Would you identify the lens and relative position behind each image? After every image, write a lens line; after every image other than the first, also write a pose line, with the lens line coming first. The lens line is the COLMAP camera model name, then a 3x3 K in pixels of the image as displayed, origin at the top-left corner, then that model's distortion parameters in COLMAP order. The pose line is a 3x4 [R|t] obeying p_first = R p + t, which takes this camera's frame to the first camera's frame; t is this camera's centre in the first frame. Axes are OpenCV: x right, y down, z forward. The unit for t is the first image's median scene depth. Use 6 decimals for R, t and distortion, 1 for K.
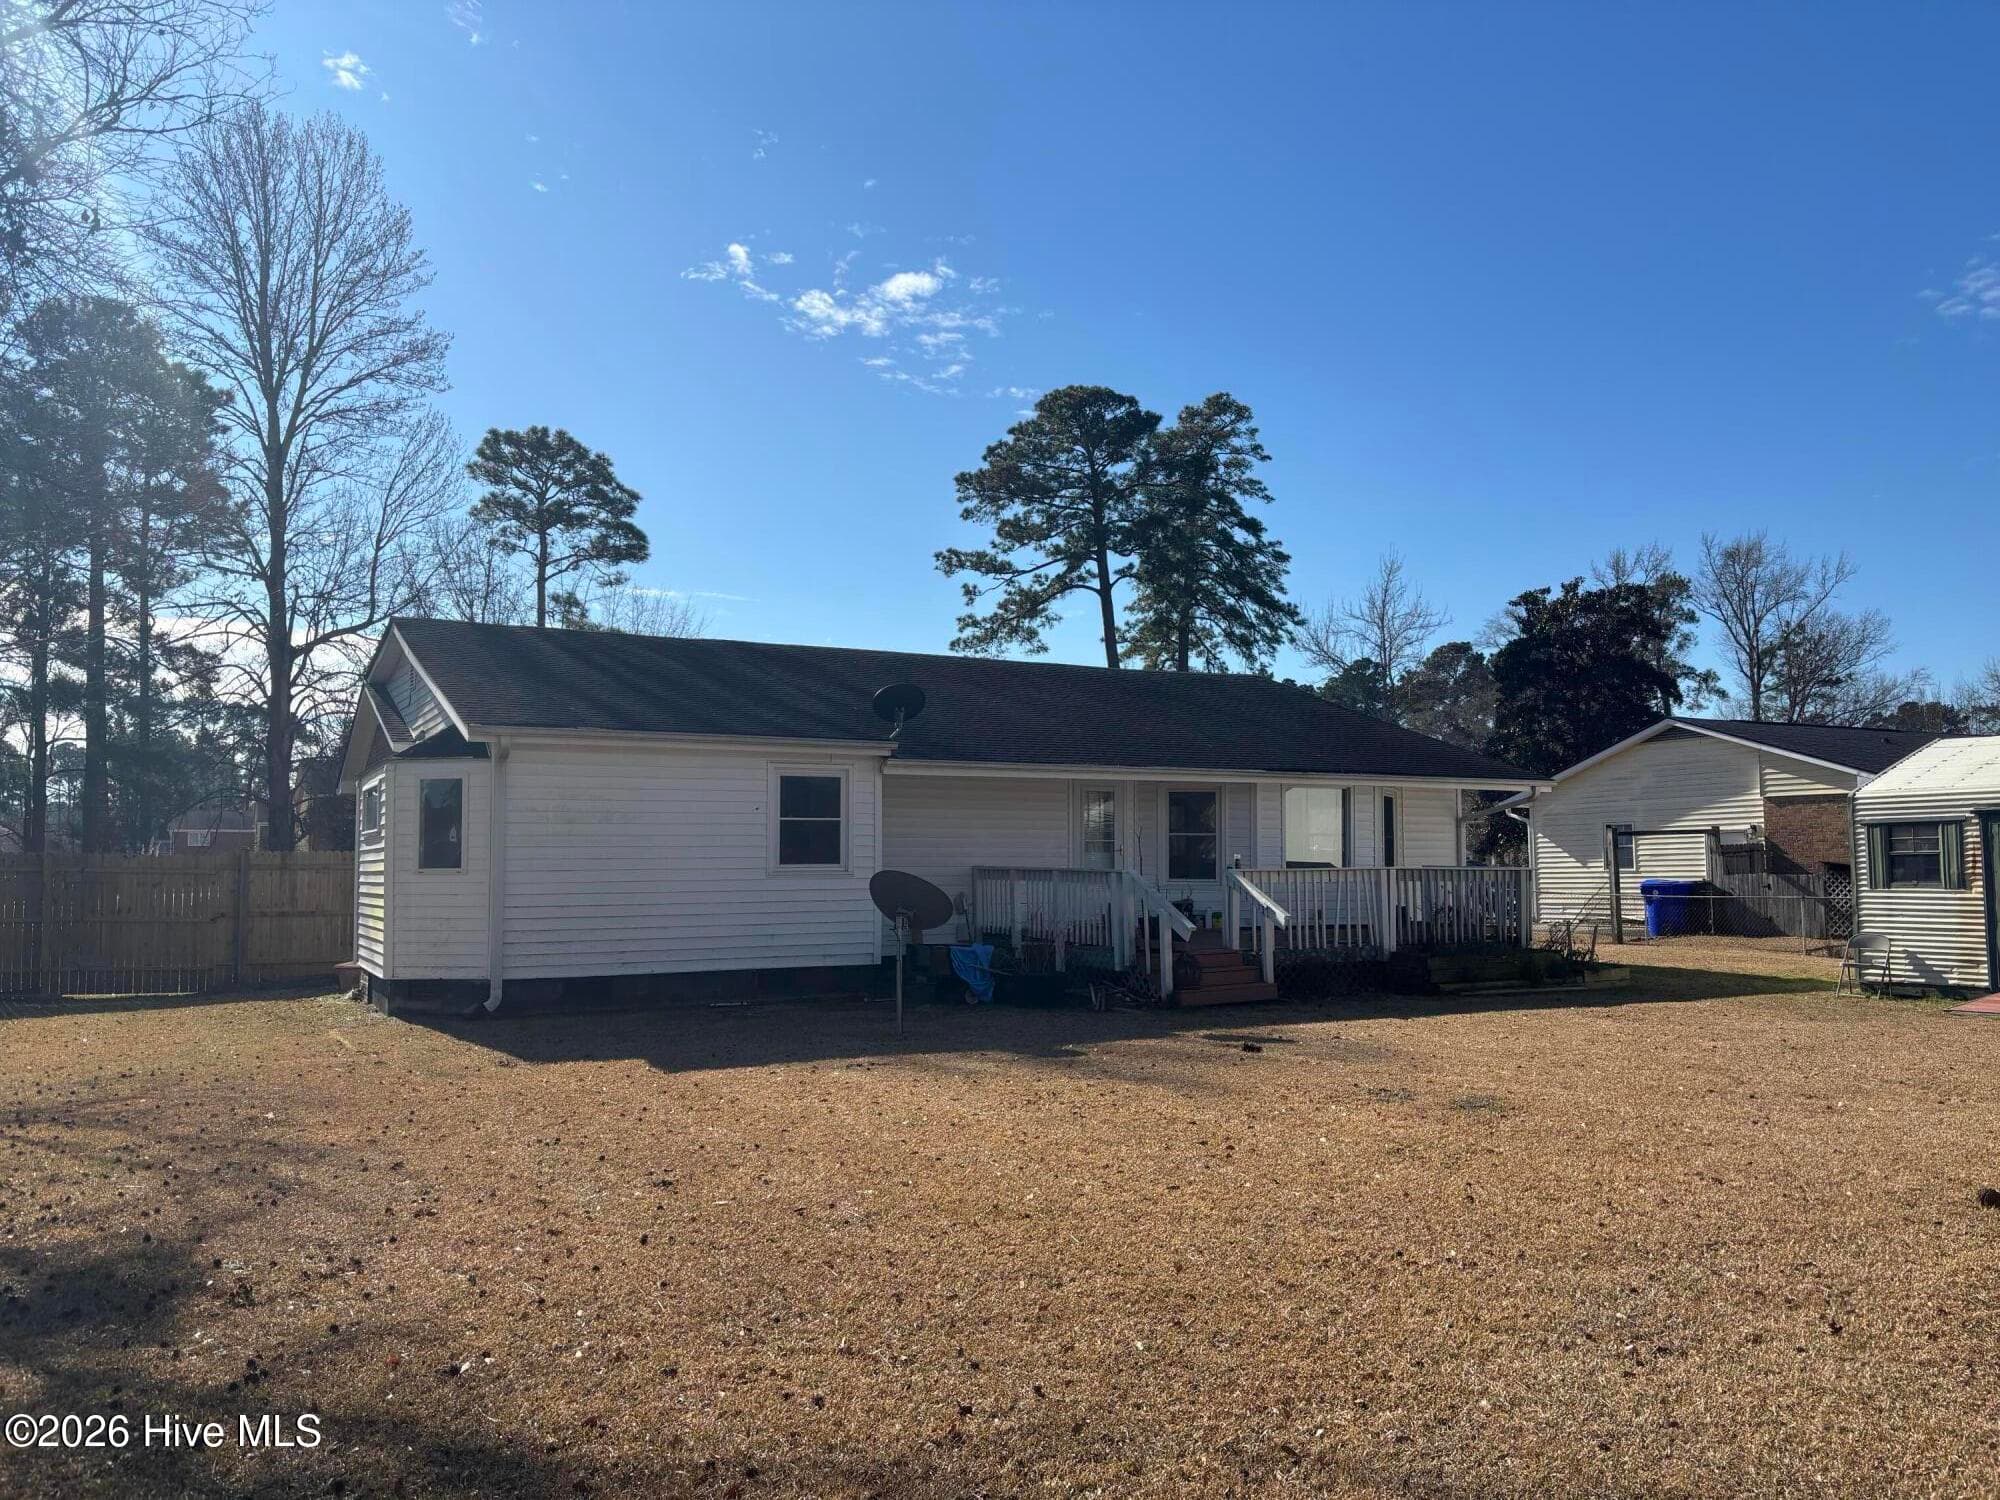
lens RADIAL K [[1528.5, 0, 991.4], [0, 1528.5, 768.9], [0, 0, 1]] dist [0.054324, -0.048417]
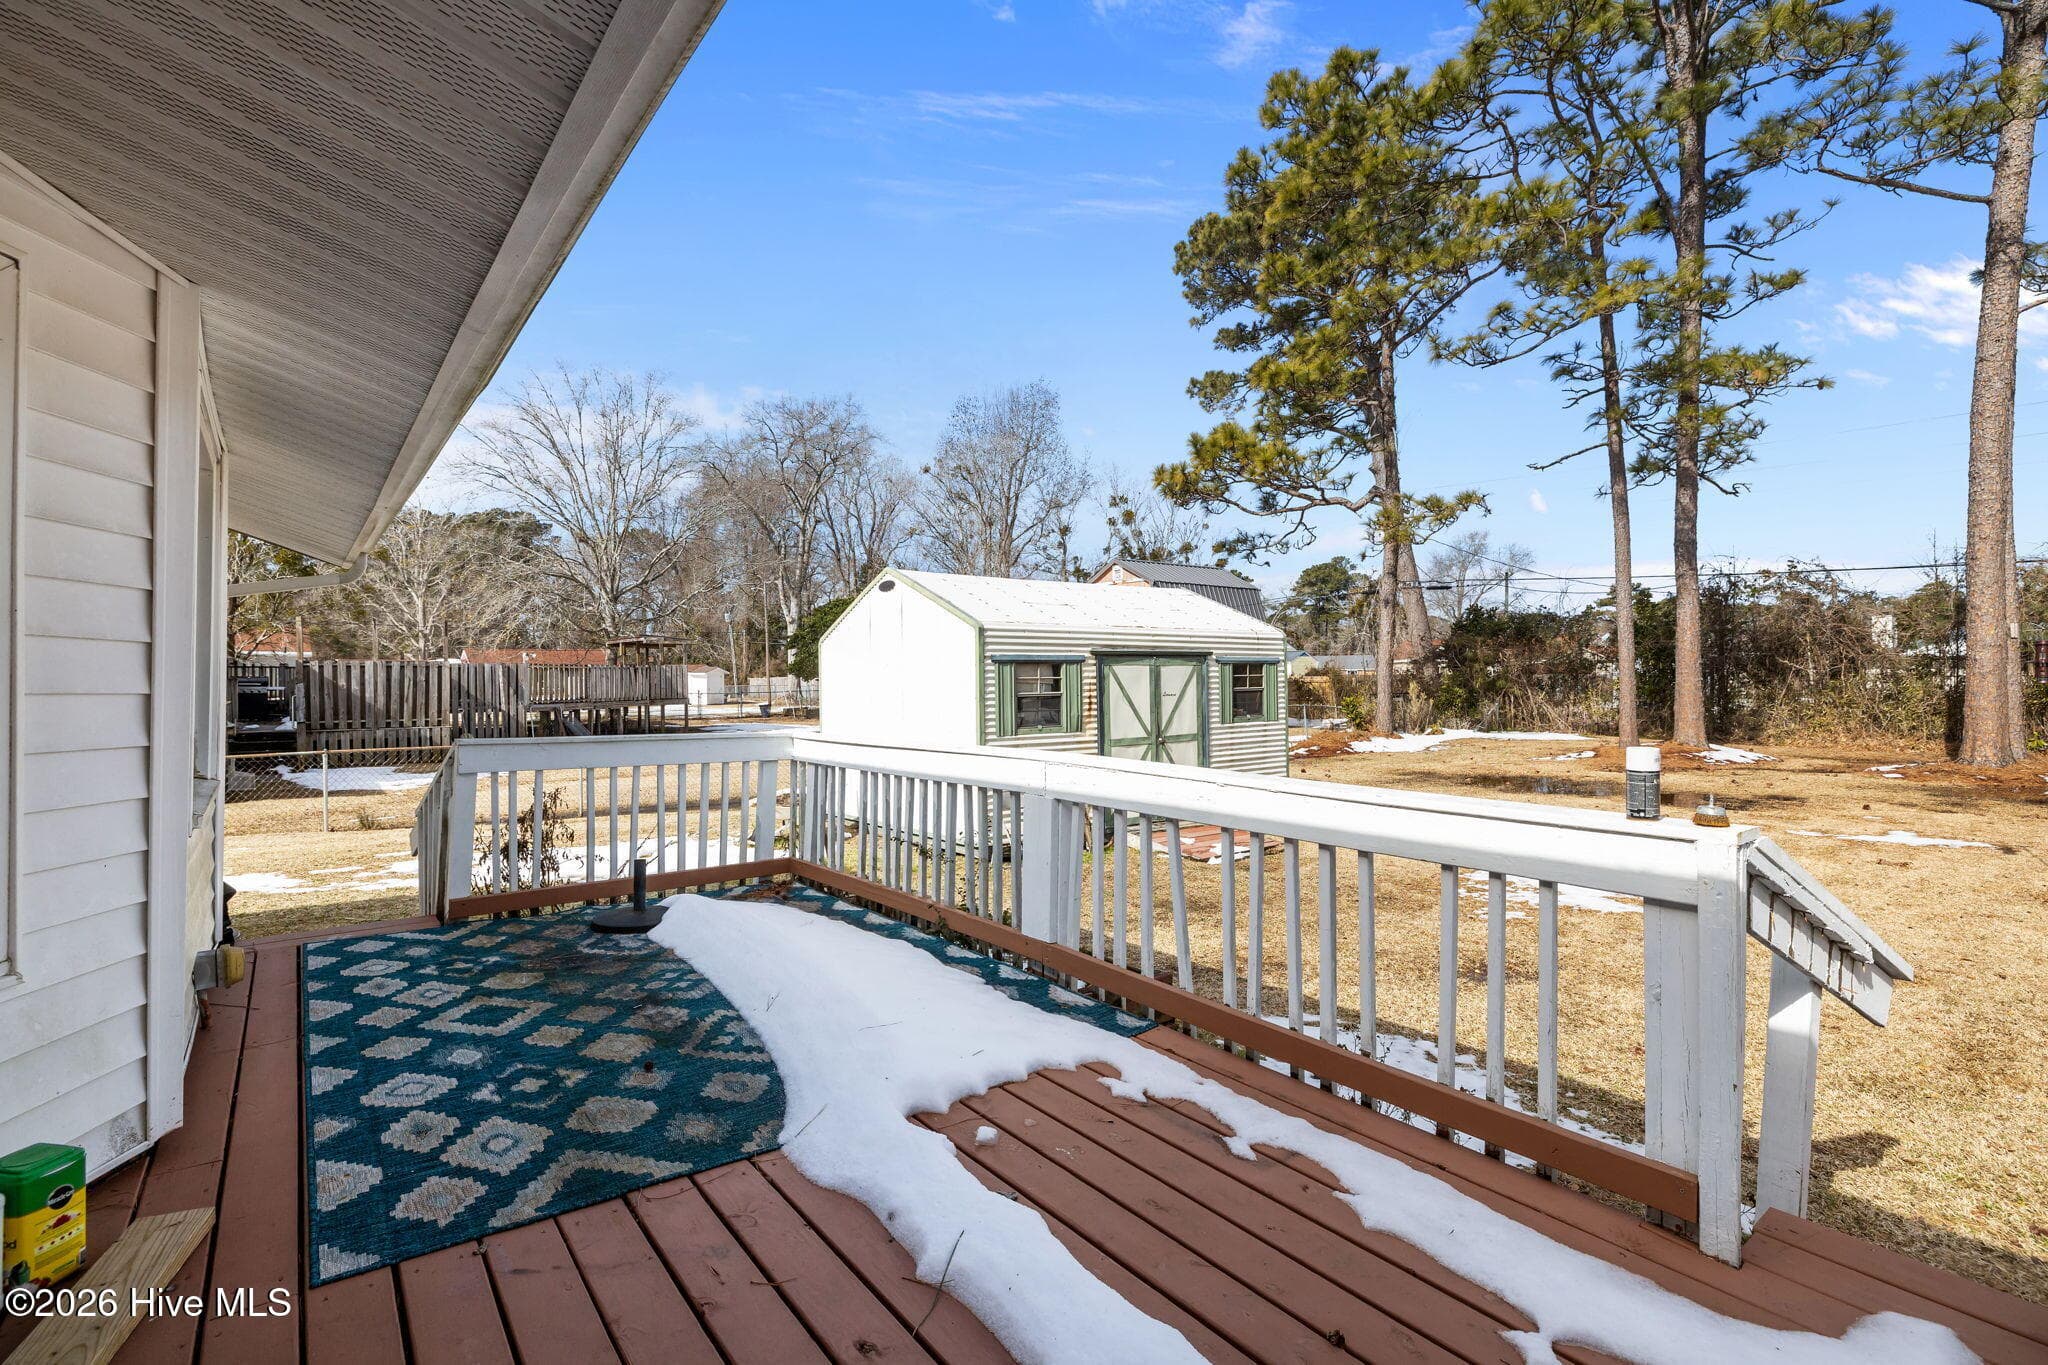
lens RADIAL K [[957.8, 0, 1023.0], [0, 957.8, 672.5], [0, 0, 1]] dist [-0.002541, 0.000561]
pose [[-0.143263, 0.012696, 0.989603, 0.012347], [-0.058758, 0.998045, -0.021310, 0.014926], [-0.987939, -0.061200, -0.142237, 0.299905]]
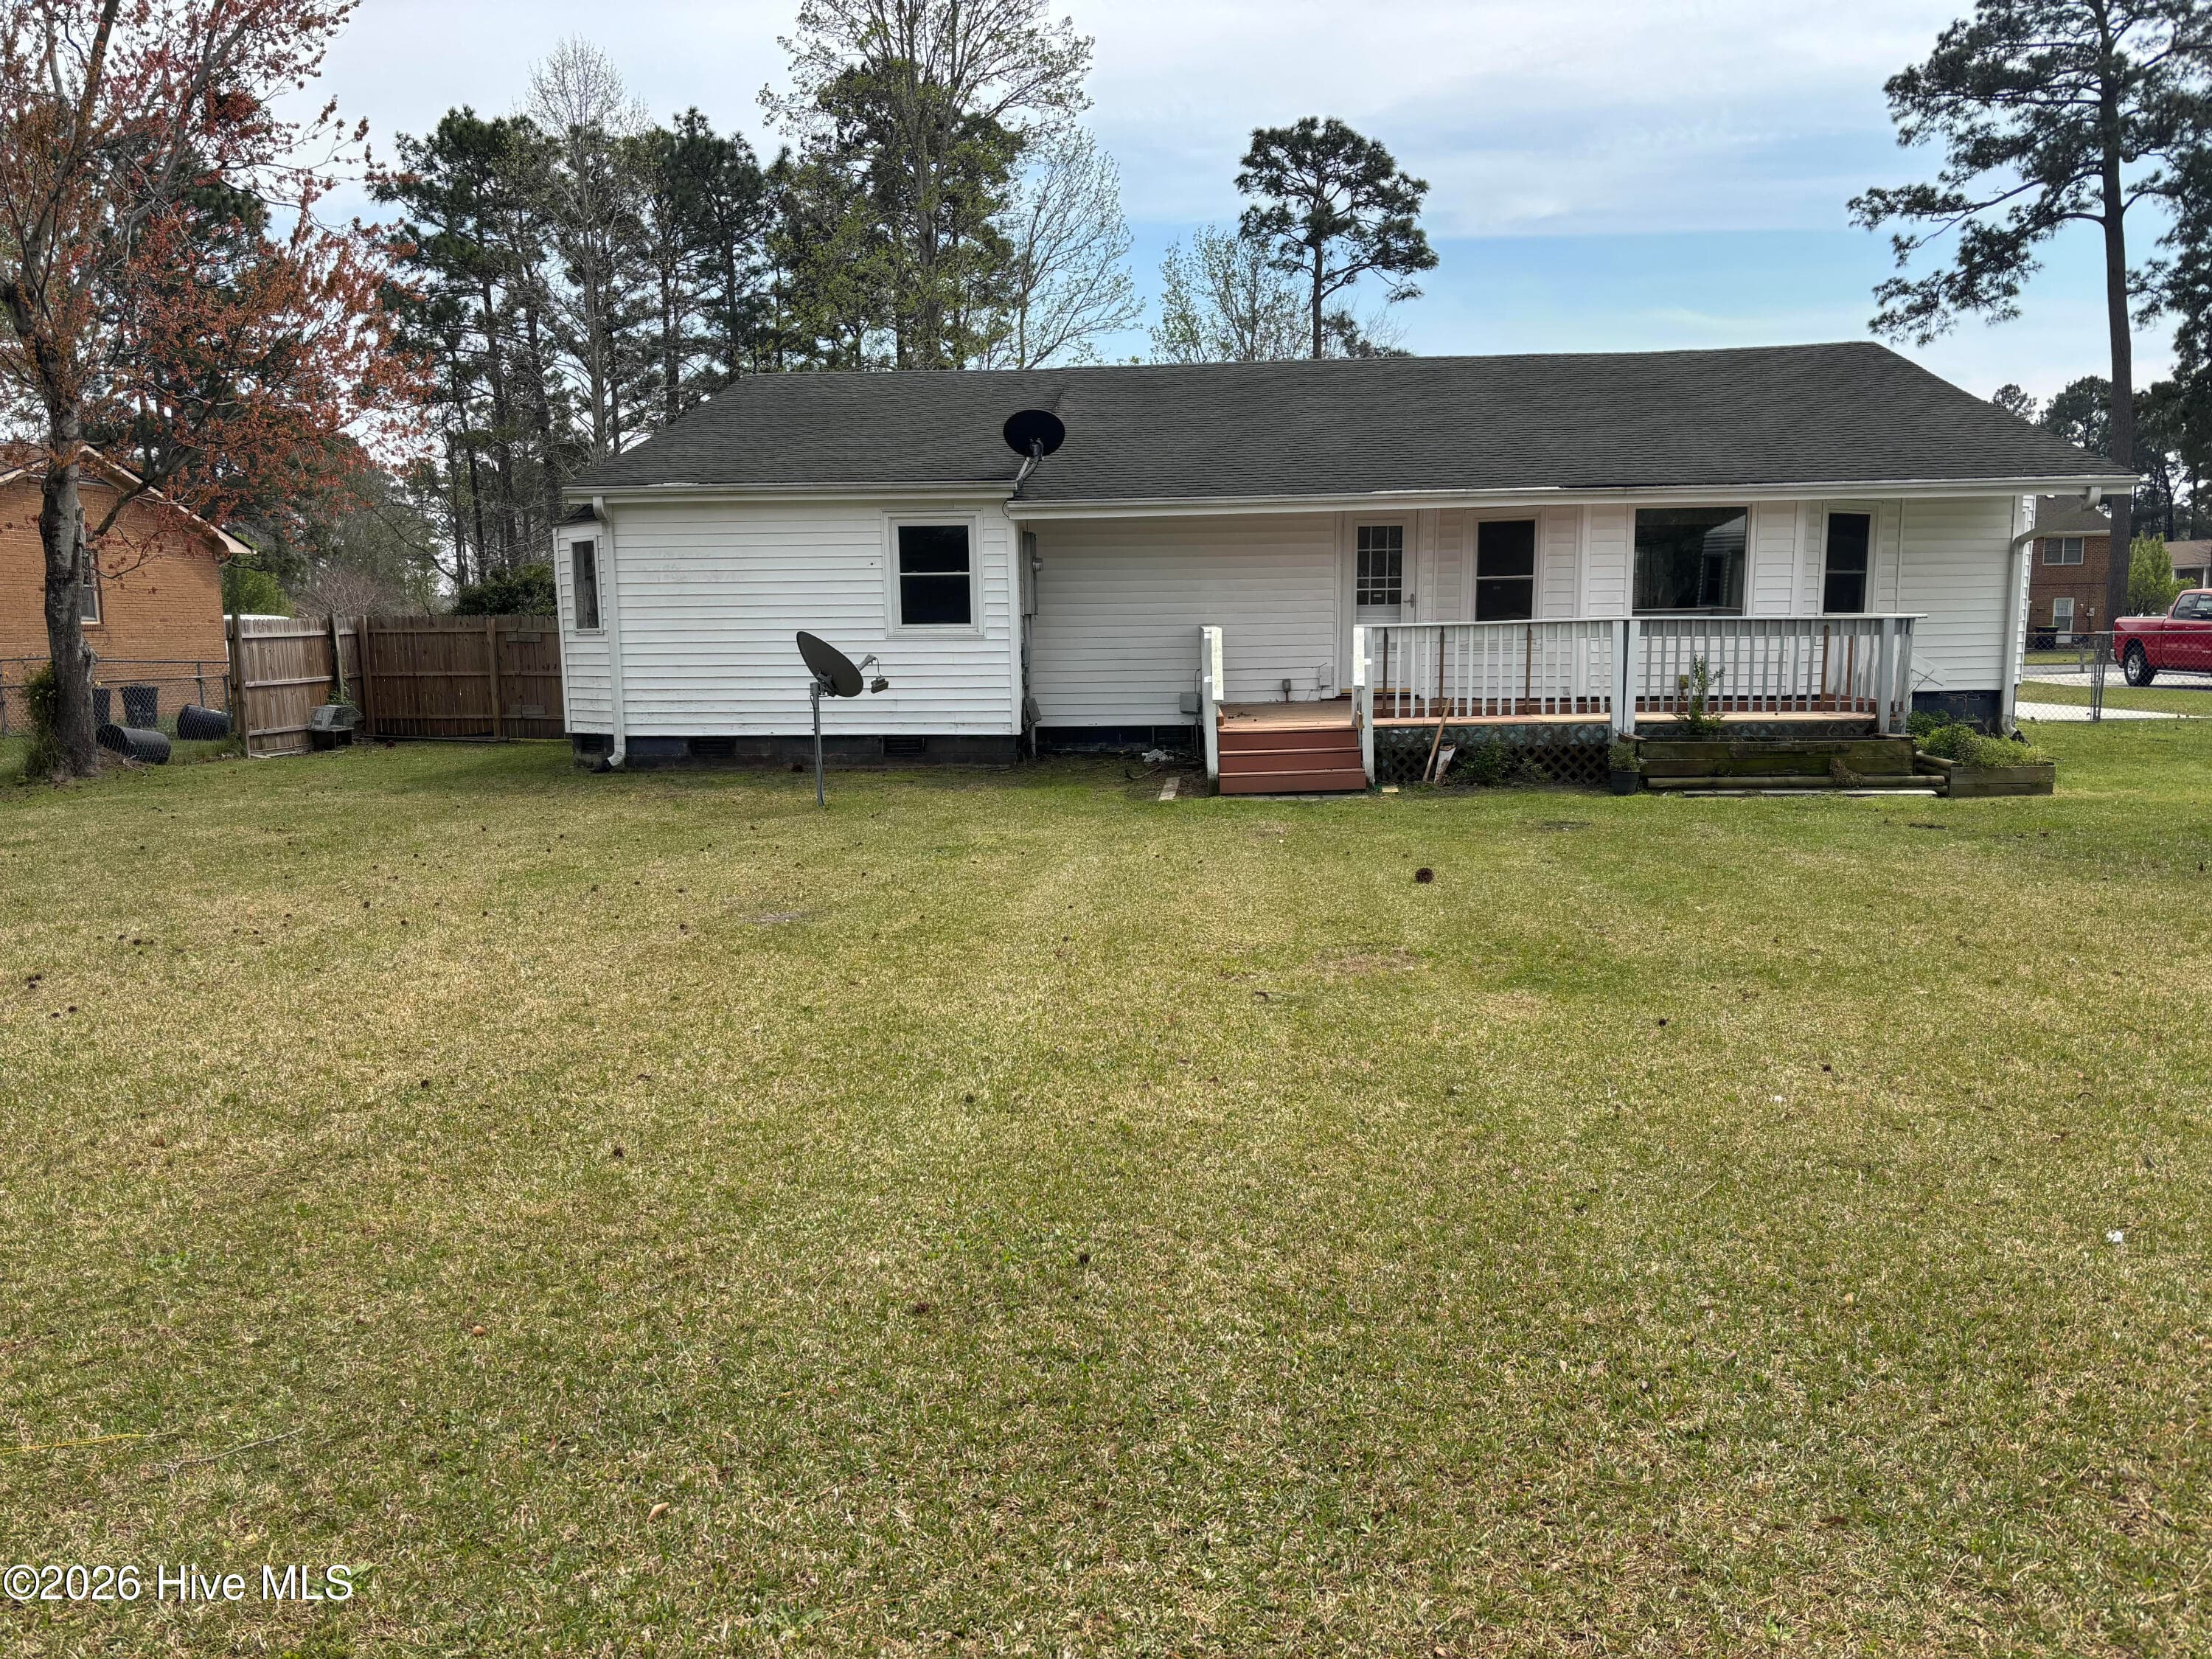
lens RADIAL K [[1690.6, 0, 1077.4], [0, 1690.6, 834.6], [0, 0, 1]] dist [0.054324, -0.048417]
pose [[0.842944, 0.058293, -0.534833, 0.138281], [0.043713, 0.983405, 0.176080, 0.003314], [0.536222, -0.171805, 0.826407, 0.050552]]
